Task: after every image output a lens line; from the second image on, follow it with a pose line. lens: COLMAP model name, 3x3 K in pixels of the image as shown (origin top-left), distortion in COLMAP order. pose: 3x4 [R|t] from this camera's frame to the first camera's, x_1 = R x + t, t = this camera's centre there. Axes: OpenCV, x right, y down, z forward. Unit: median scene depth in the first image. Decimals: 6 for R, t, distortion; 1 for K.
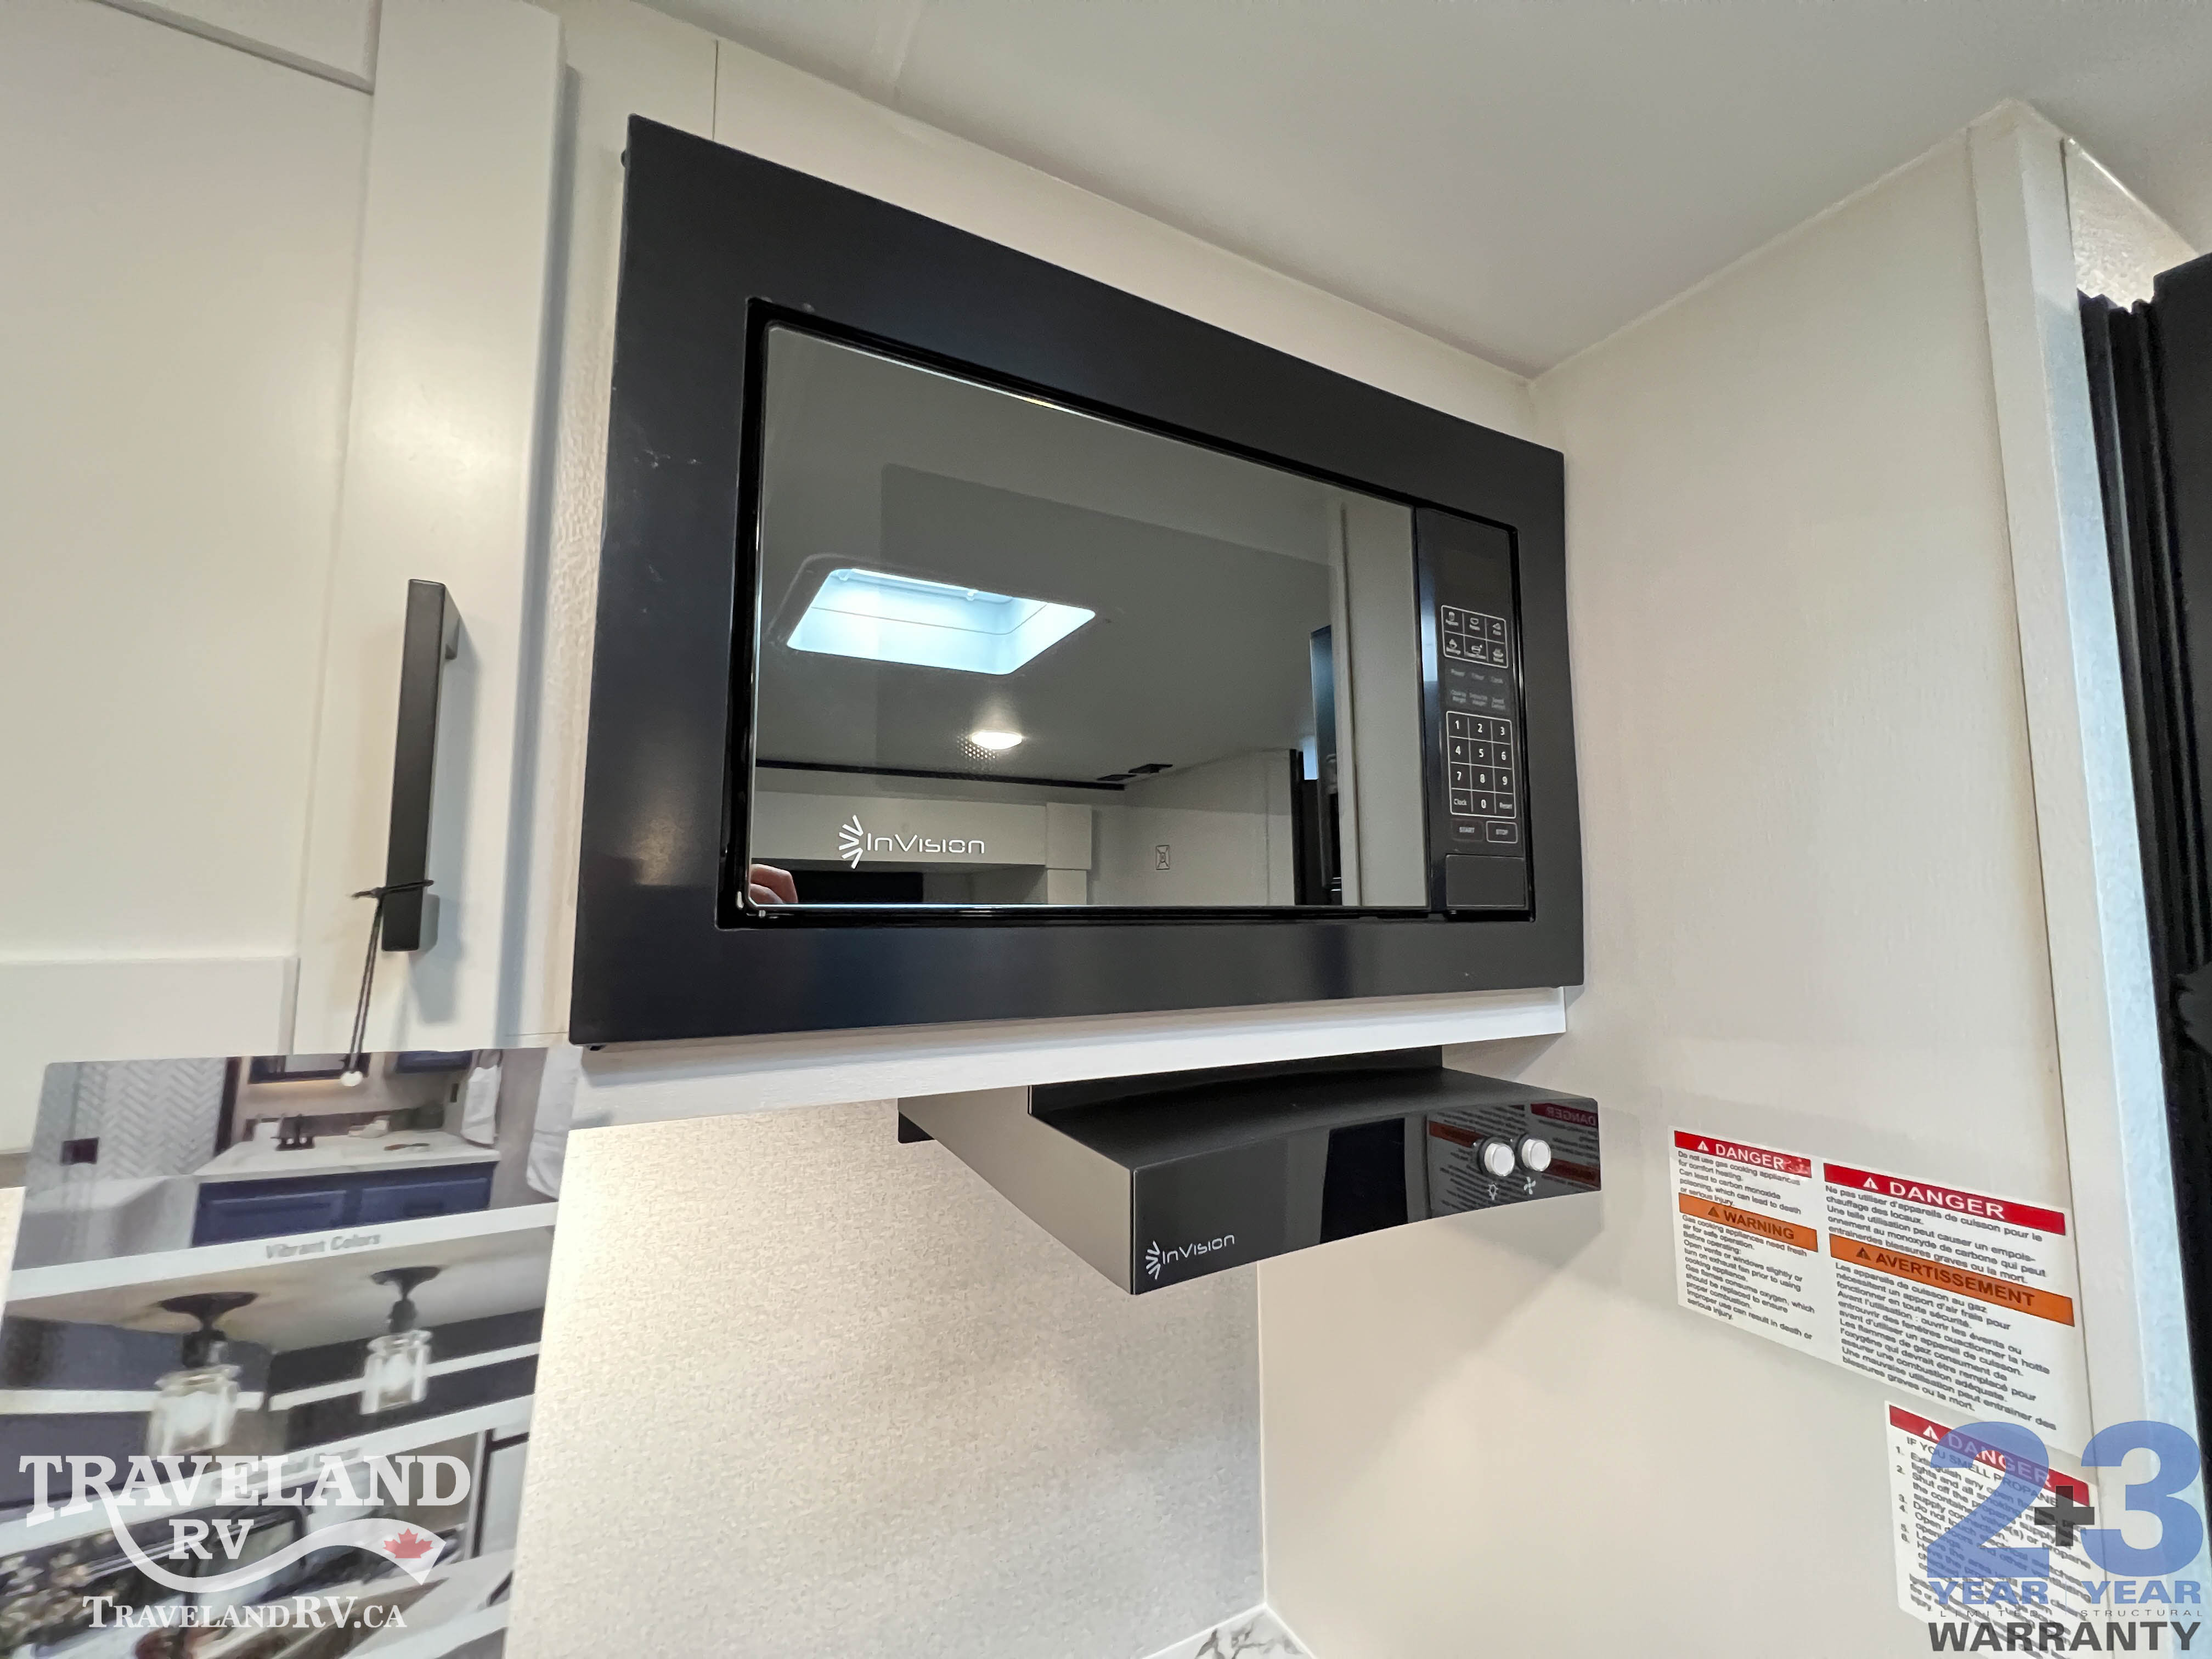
lens RADIAL K [[880.1, 0, 1101.3], [0, 880.1, 828.0], [0, 0, 1]] dist [-0.000920, 0.000523]
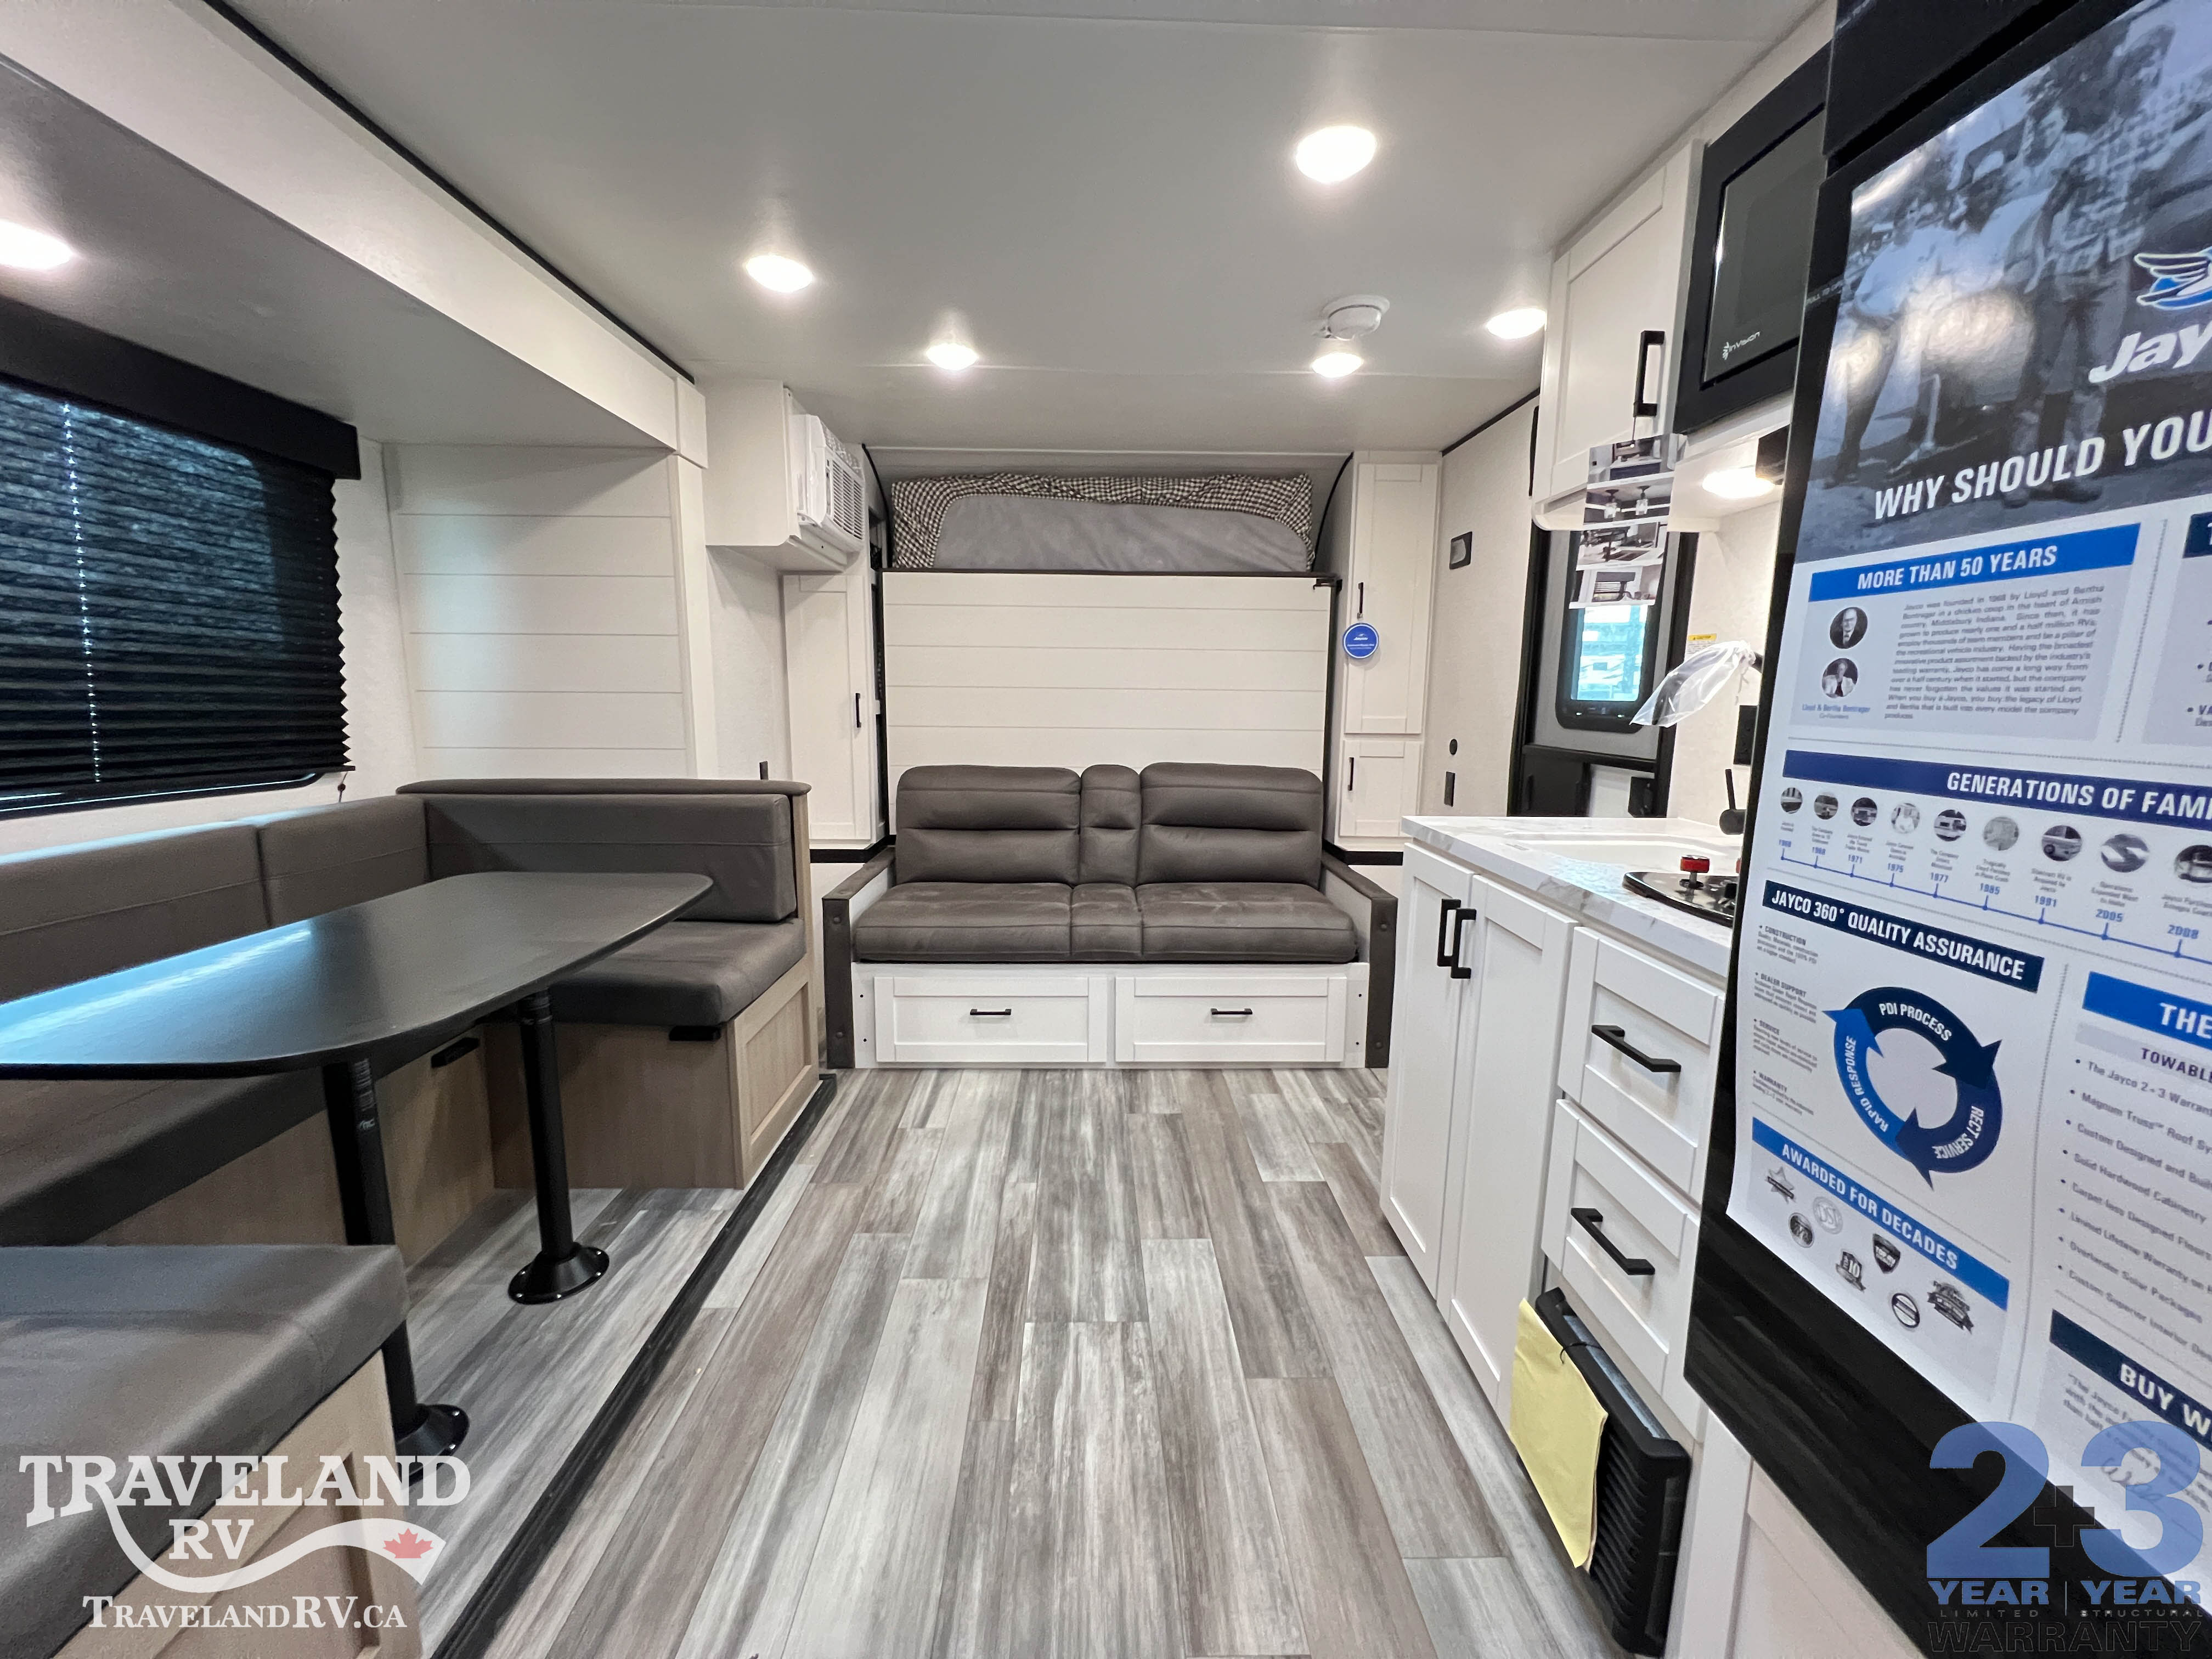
lens RADIAL K [[880.1, 0, 1101.0], [0, 880.1, 827.0], [0, 0, 1]] dist [-0.000920, 0.000523]
pose [[-0.445009, 0.134886, -0.885310, 2.486069], [0.071571, 0.990786, 0.114981, 0.788076], [0.892662, -0.012195, -0.450562, 0.261013]]
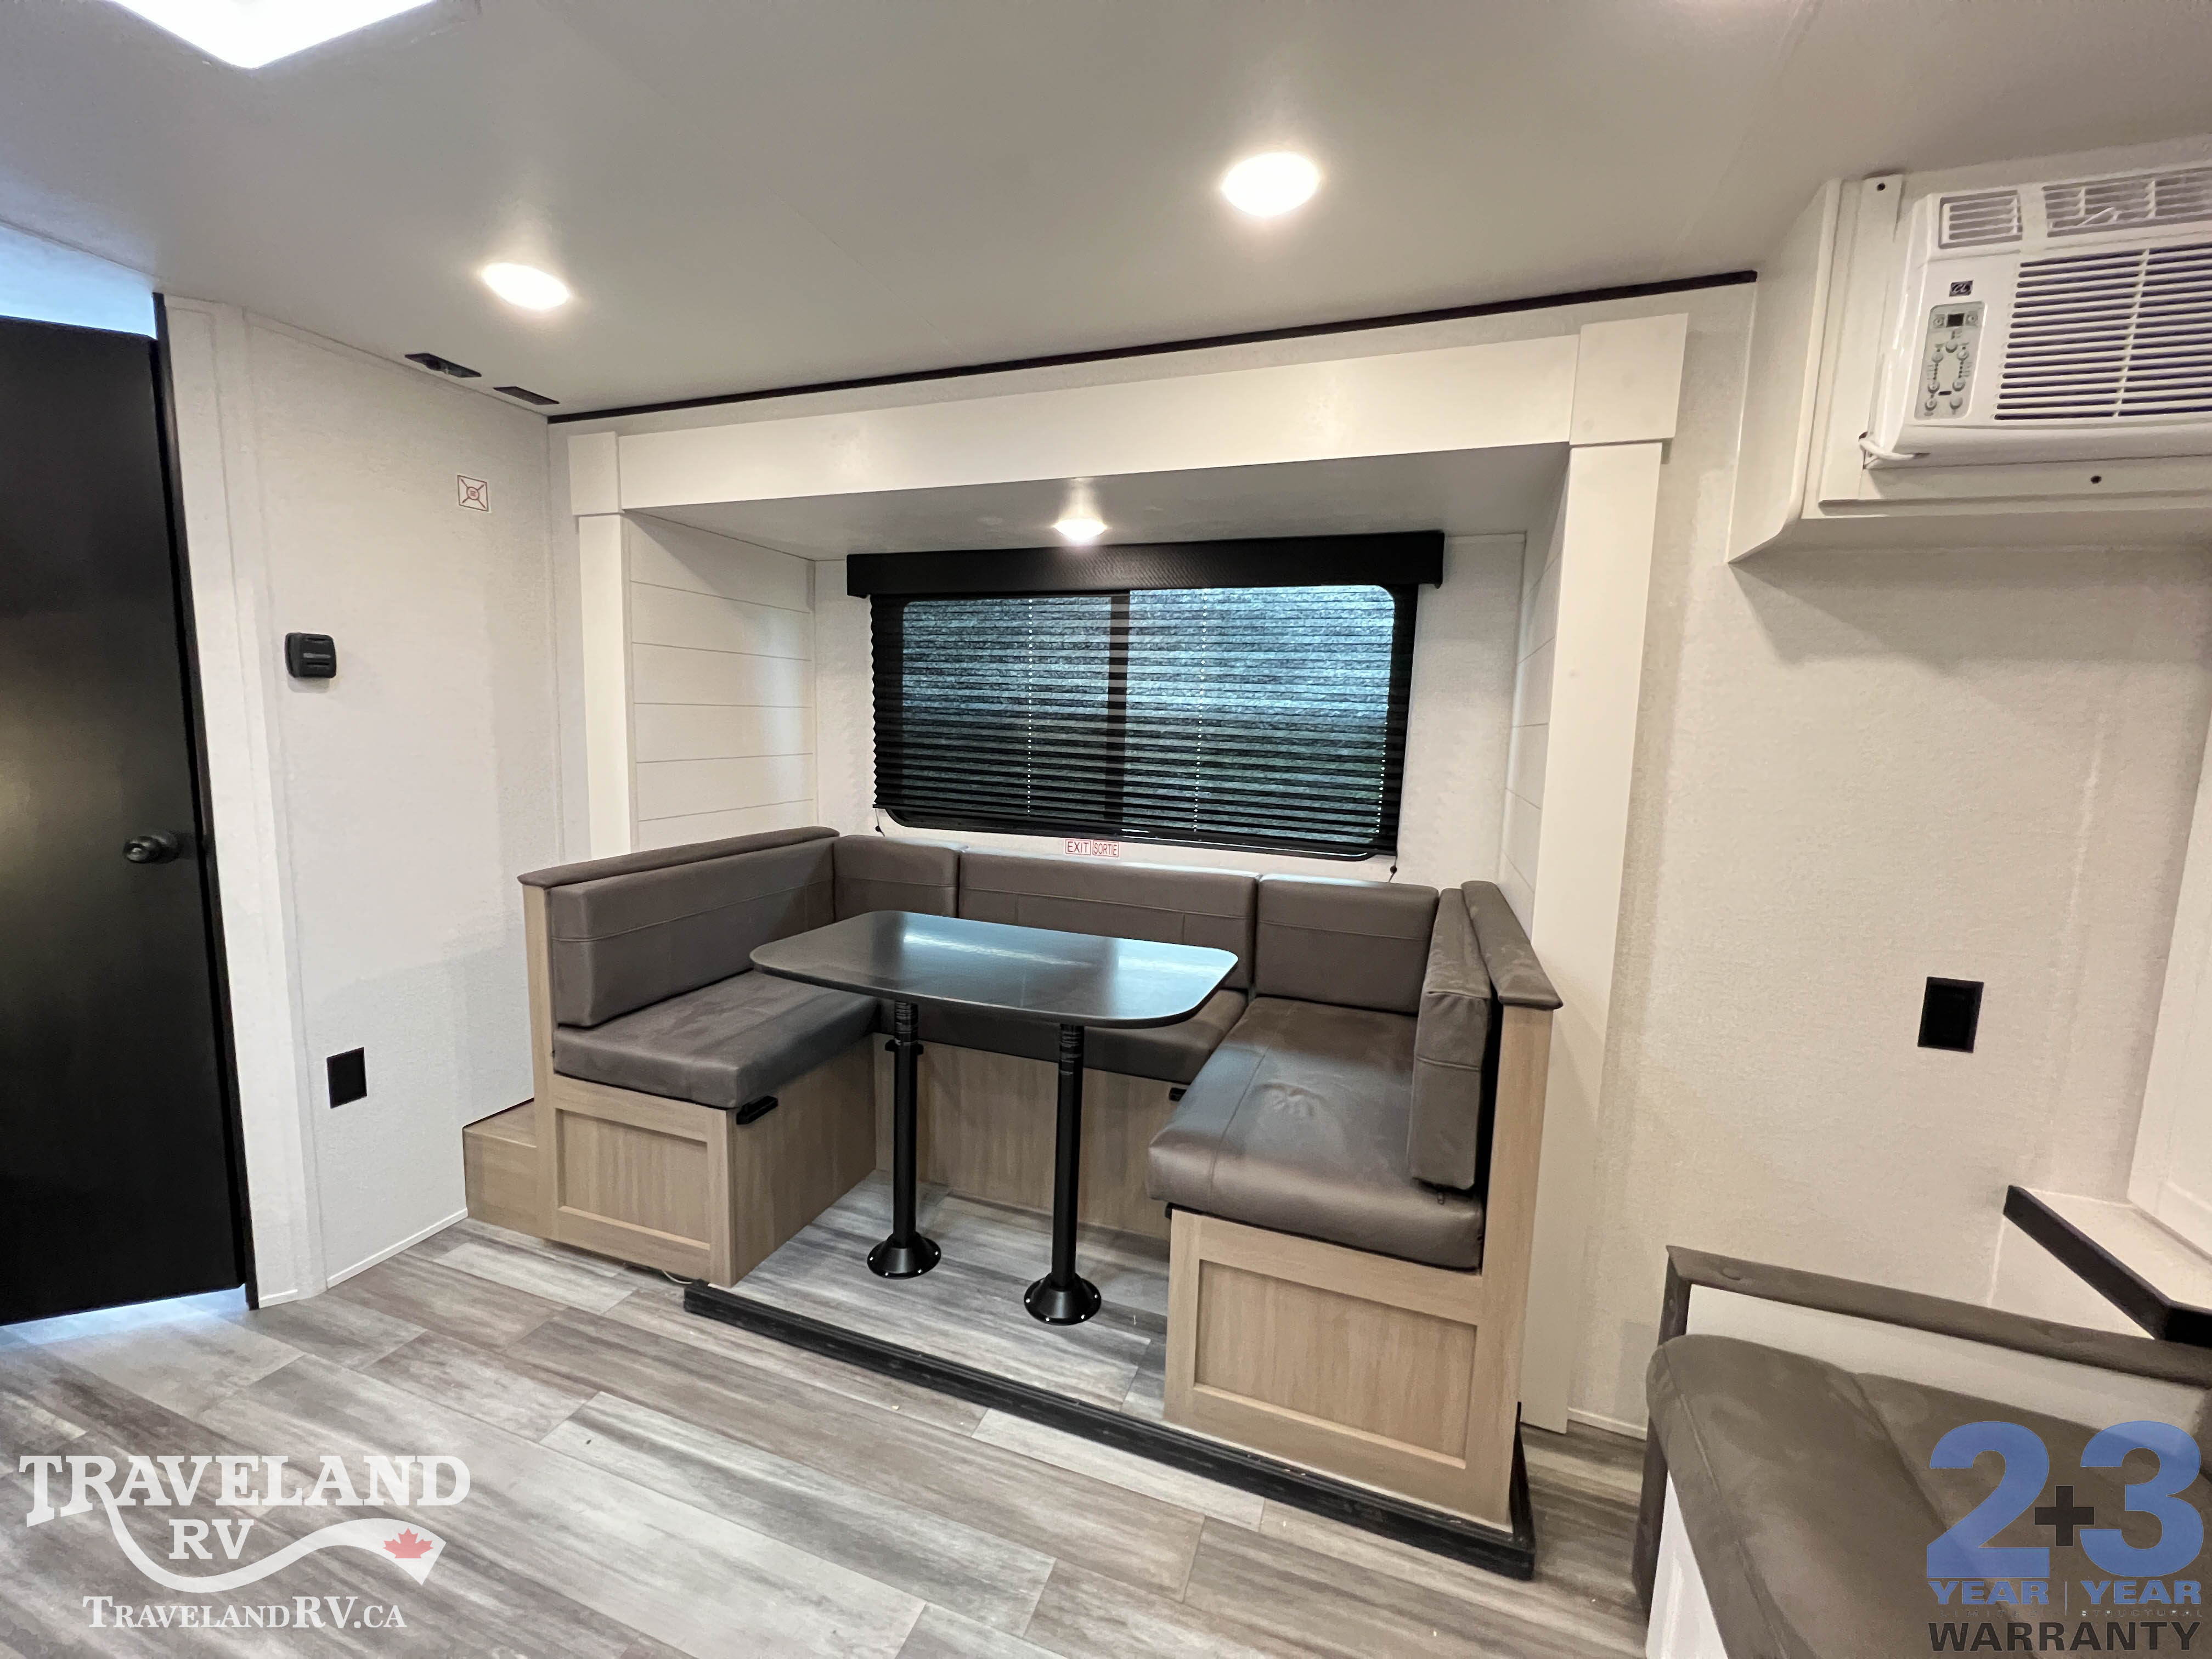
lens RADIAL K [[880.1, 0, 1101.9], [0, 880.1, 827.3], [0, 0, 1]] dist [-0.000920, 0.000523]
pose [[-0.678382, -0.102766, 0.727487, -1.374901], [-0.093301, 0.994203, 0.053440, 0.537569], [-0.728761, -0.031622, -0.684037, -0.488297]]
